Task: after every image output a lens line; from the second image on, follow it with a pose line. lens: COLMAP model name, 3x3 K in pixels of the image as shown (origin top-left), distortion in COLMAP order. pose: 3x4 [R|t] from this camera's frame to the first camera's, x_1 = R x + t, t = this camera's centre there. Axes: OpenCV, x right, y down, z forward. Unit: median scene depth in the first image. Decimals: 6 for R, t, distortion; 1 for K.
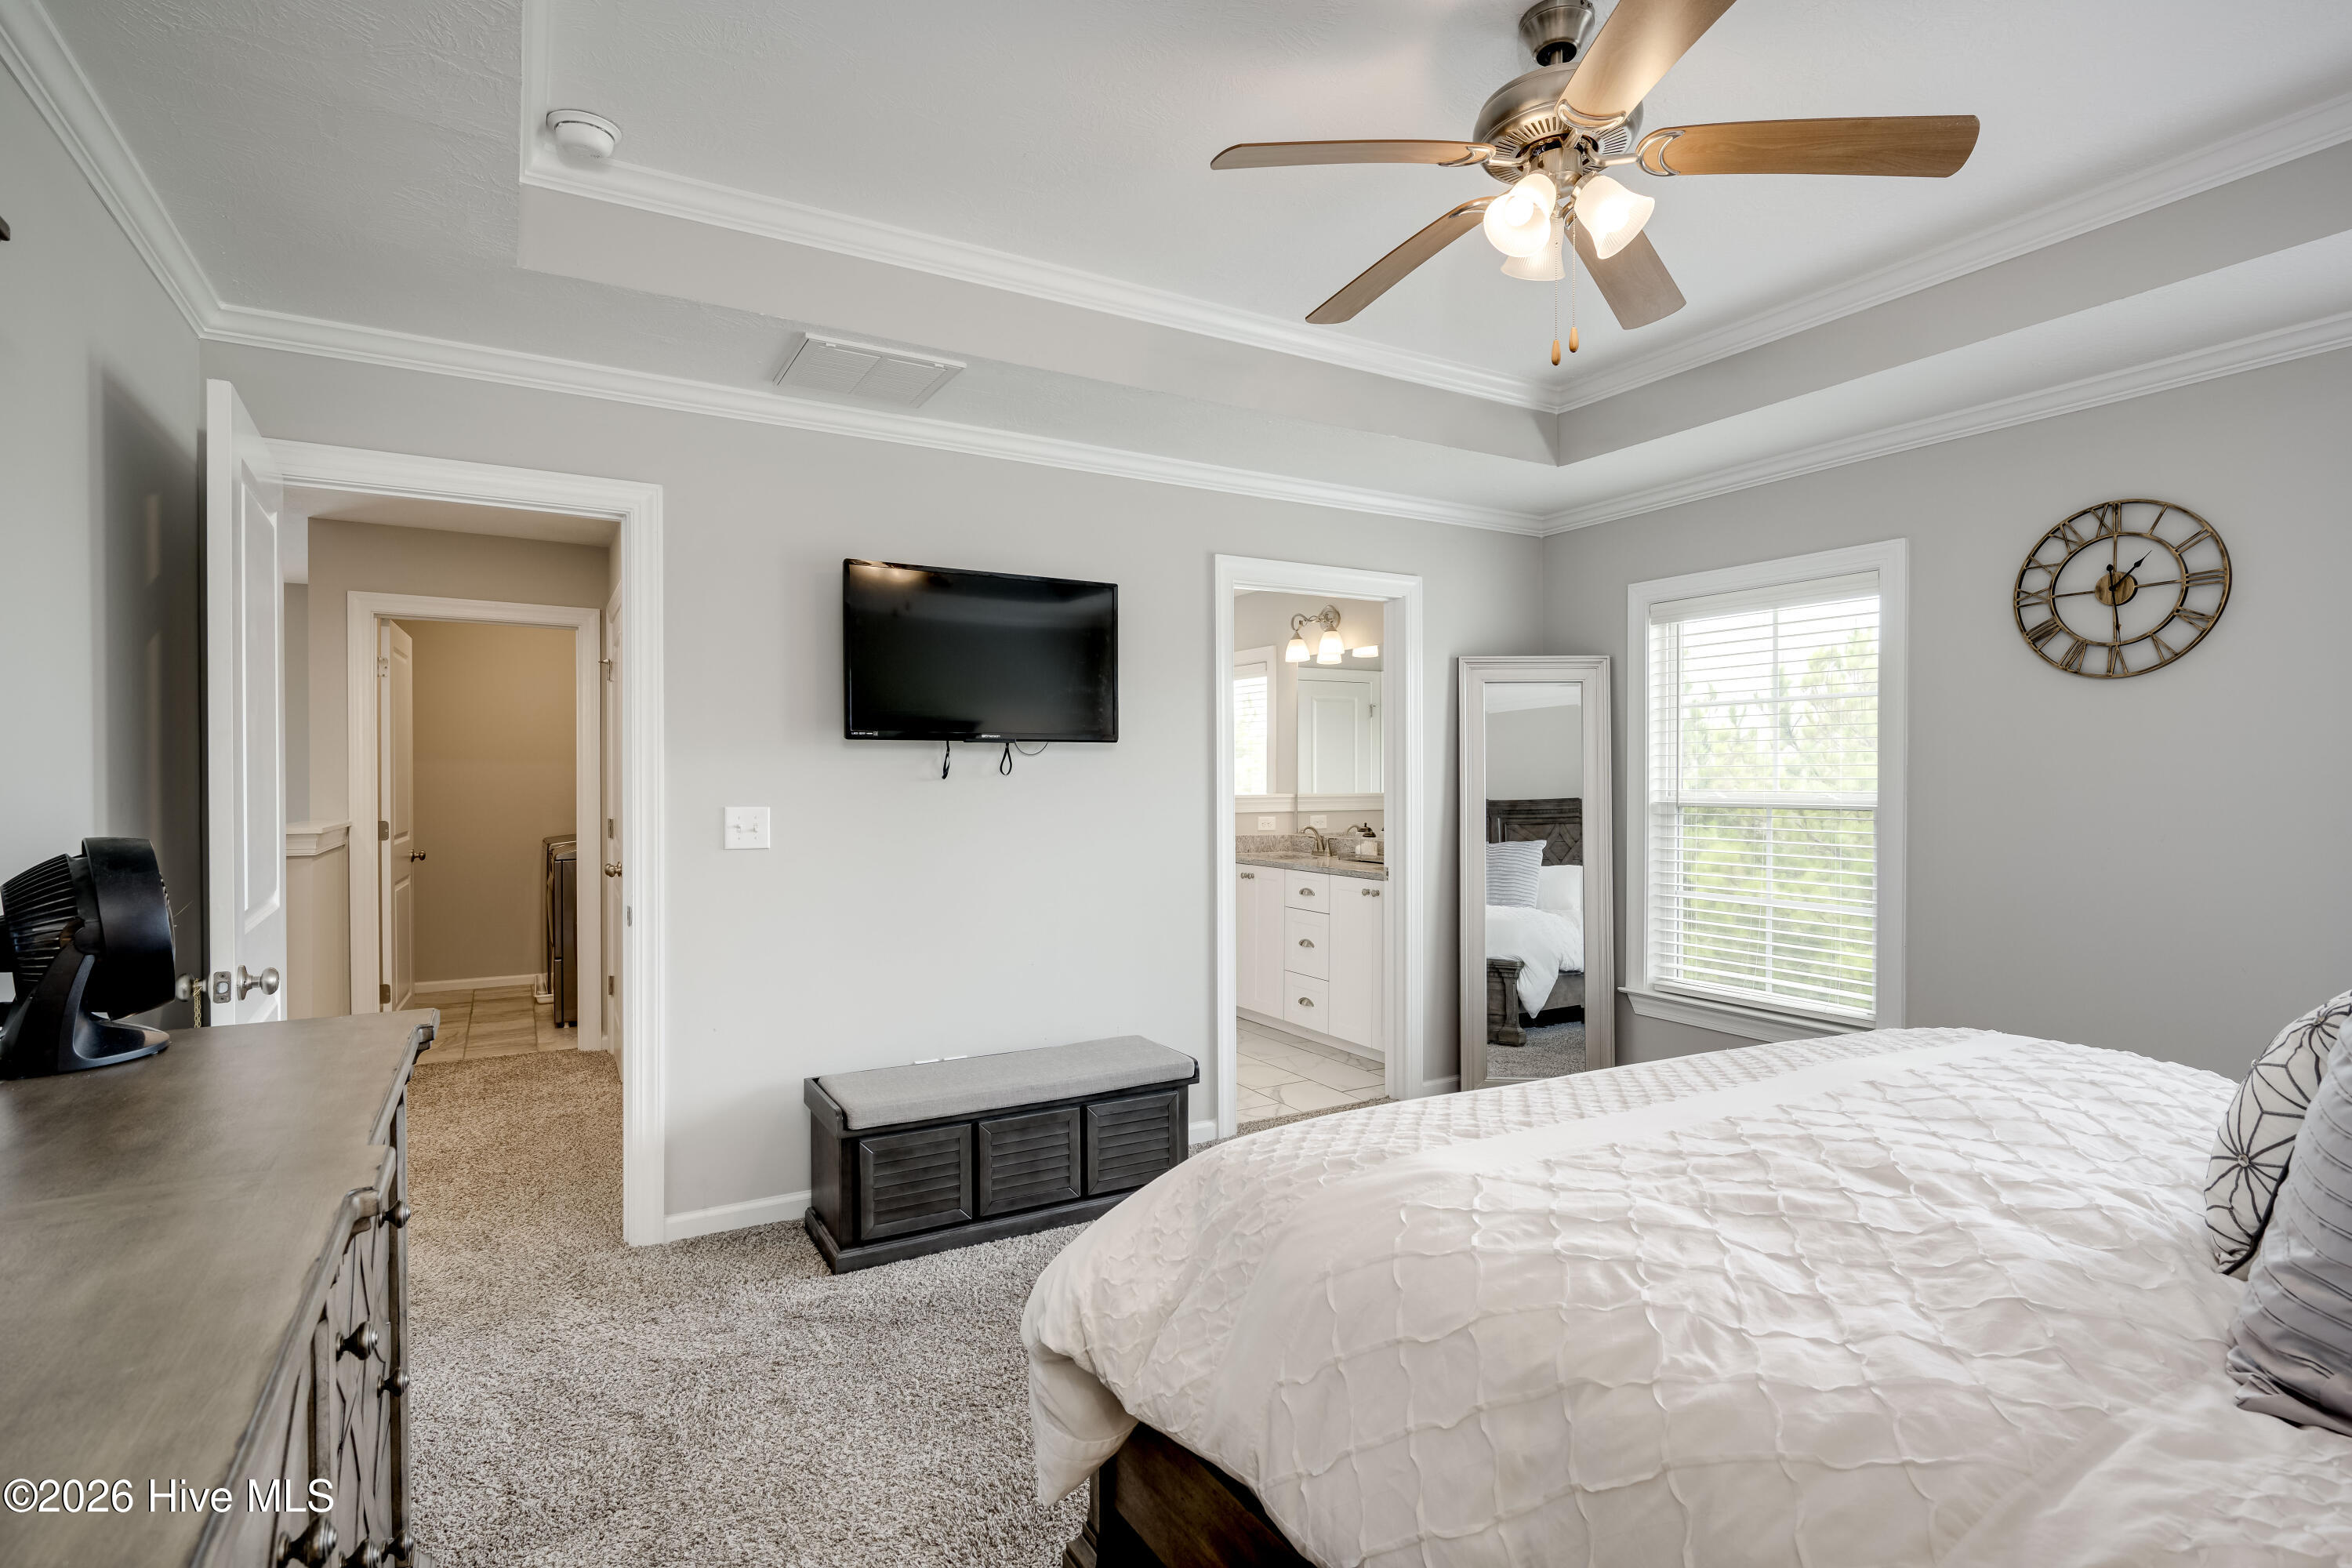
lens RADIAL K [[1108.2, 0, 1179.6], [0, 1108.2, 775.3], [0, 0, 1]] dist [0.097209, 0.000086]
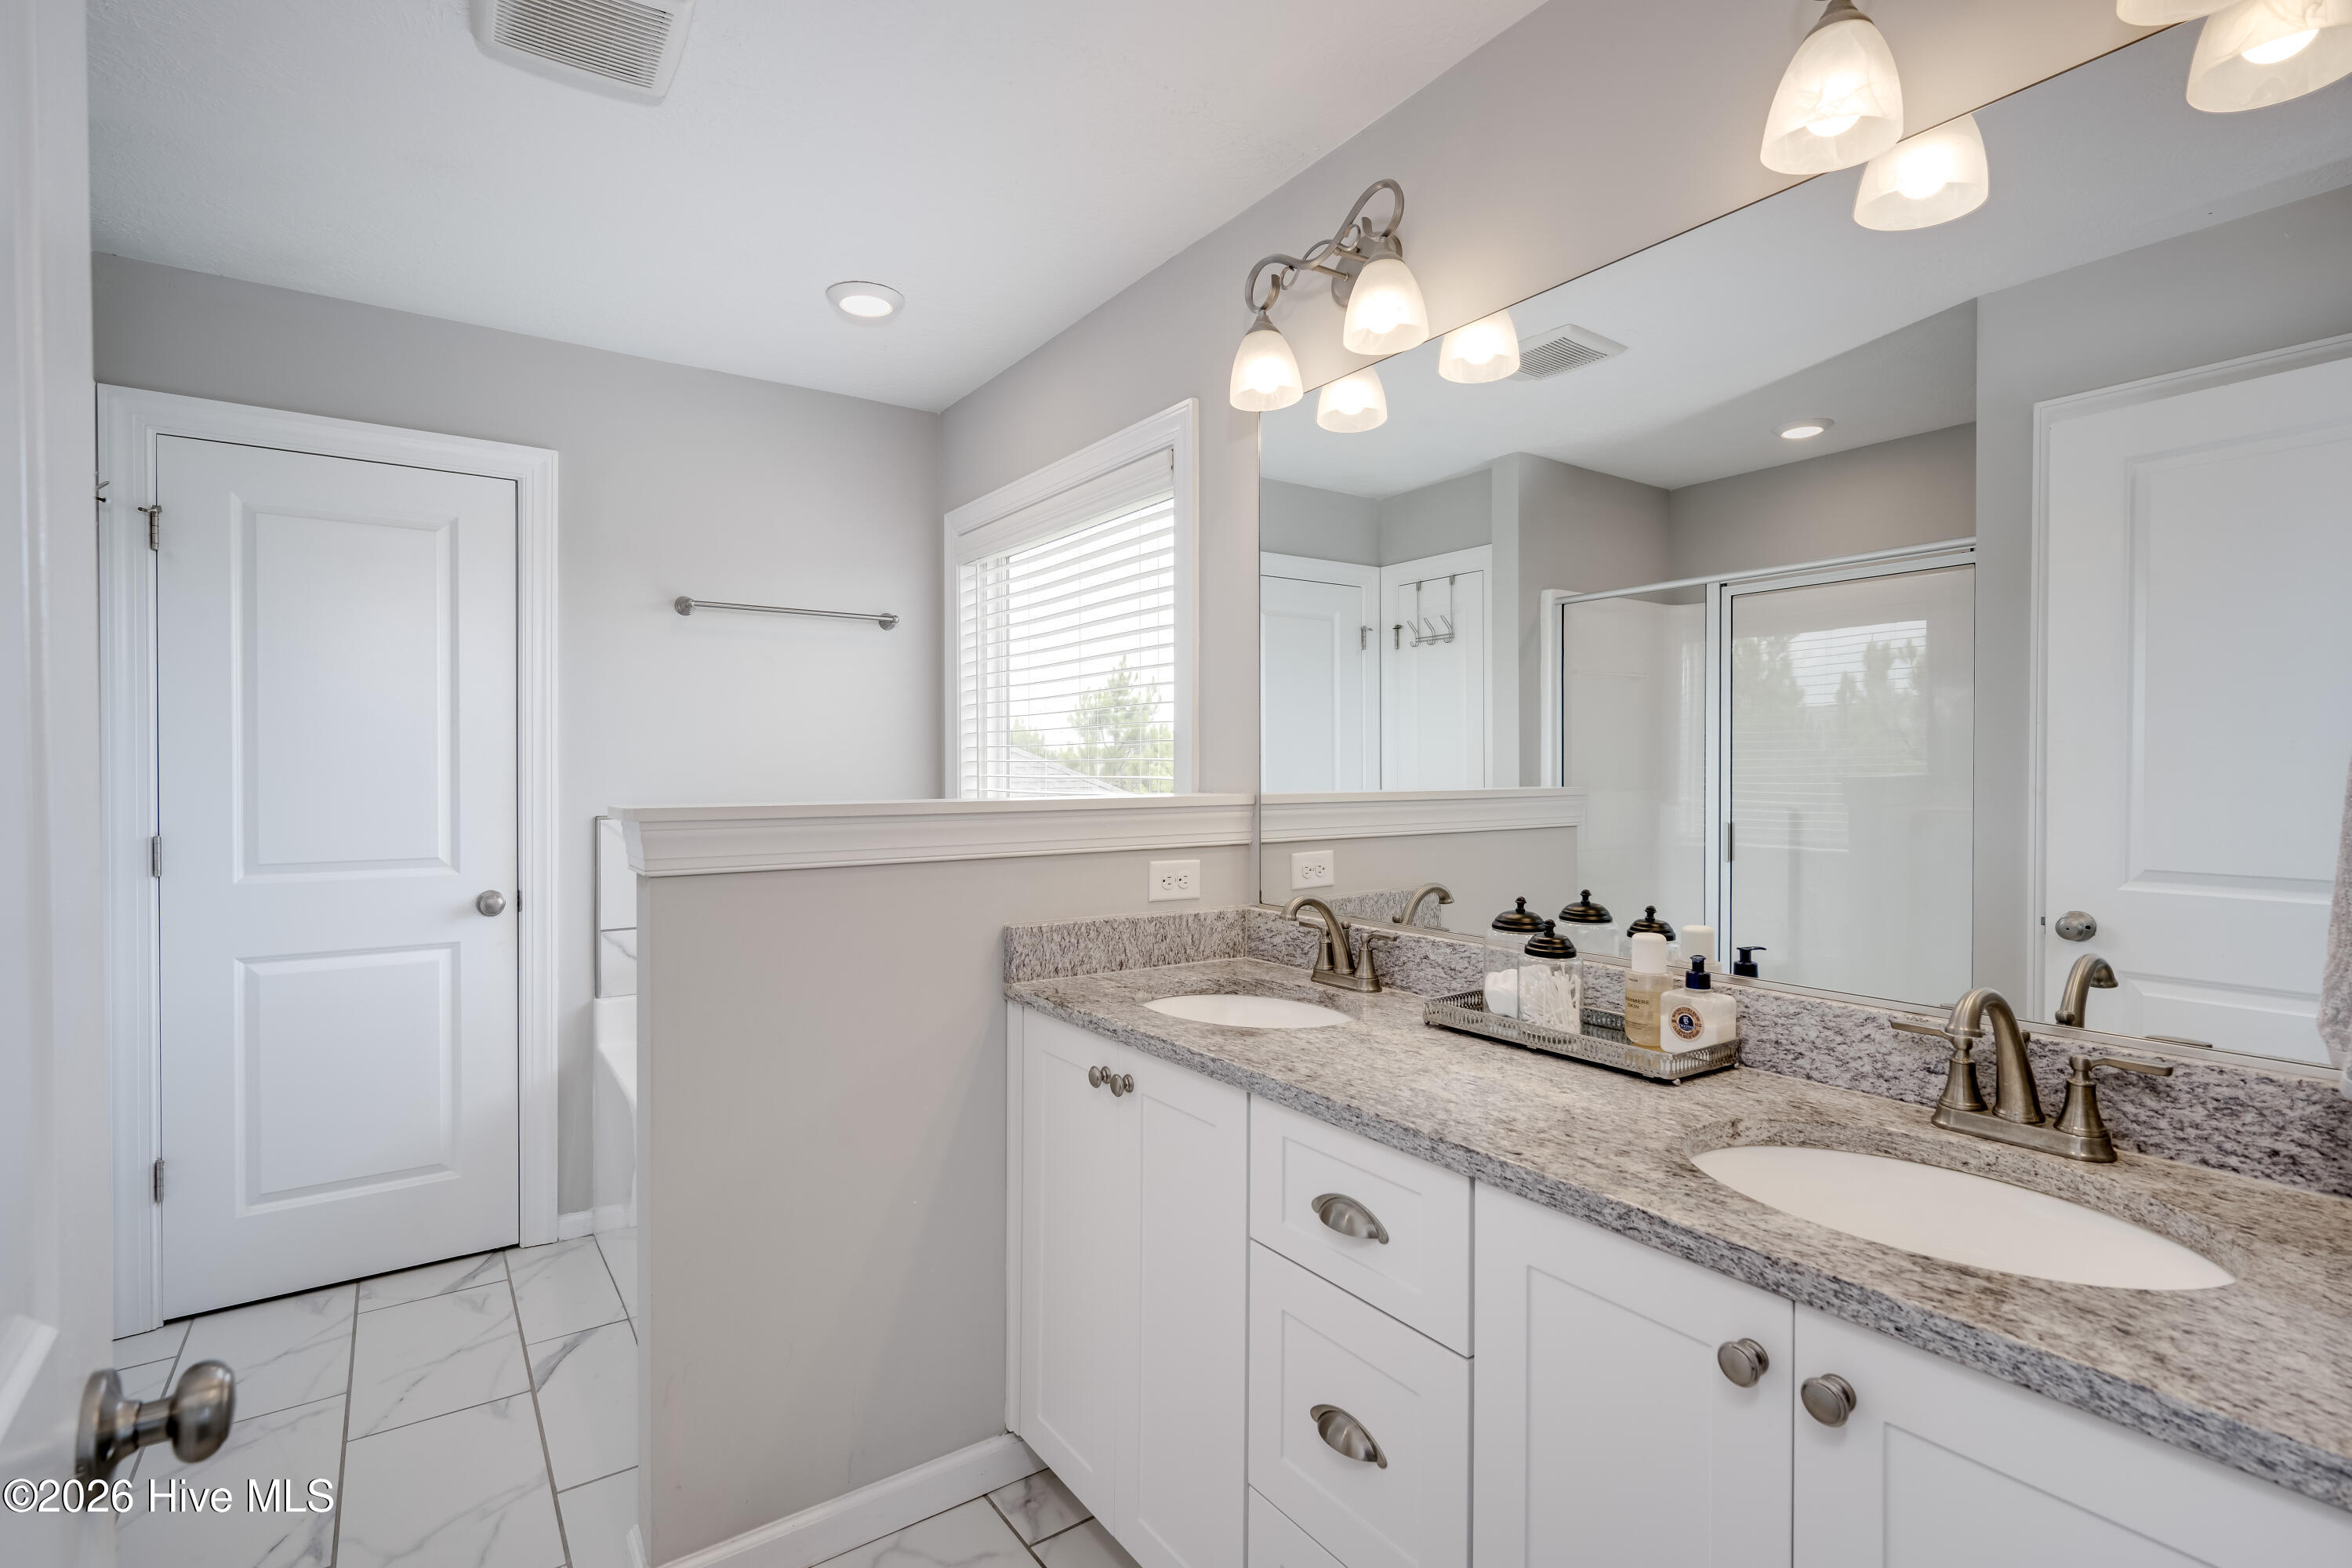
lens RADIAL K [[1108.2, 0, 1179.6], [0, 1108.2, 775.3], [0, 0, 1]] dist [0.097209, 0.000086]
pose [[0.996246, -0.002777, 0.086528, 0.049486], [0.002422, 0.999988, 0.004209, 0.009124], [-0.086538, -0.003983, 0.996241, 0.648197]]
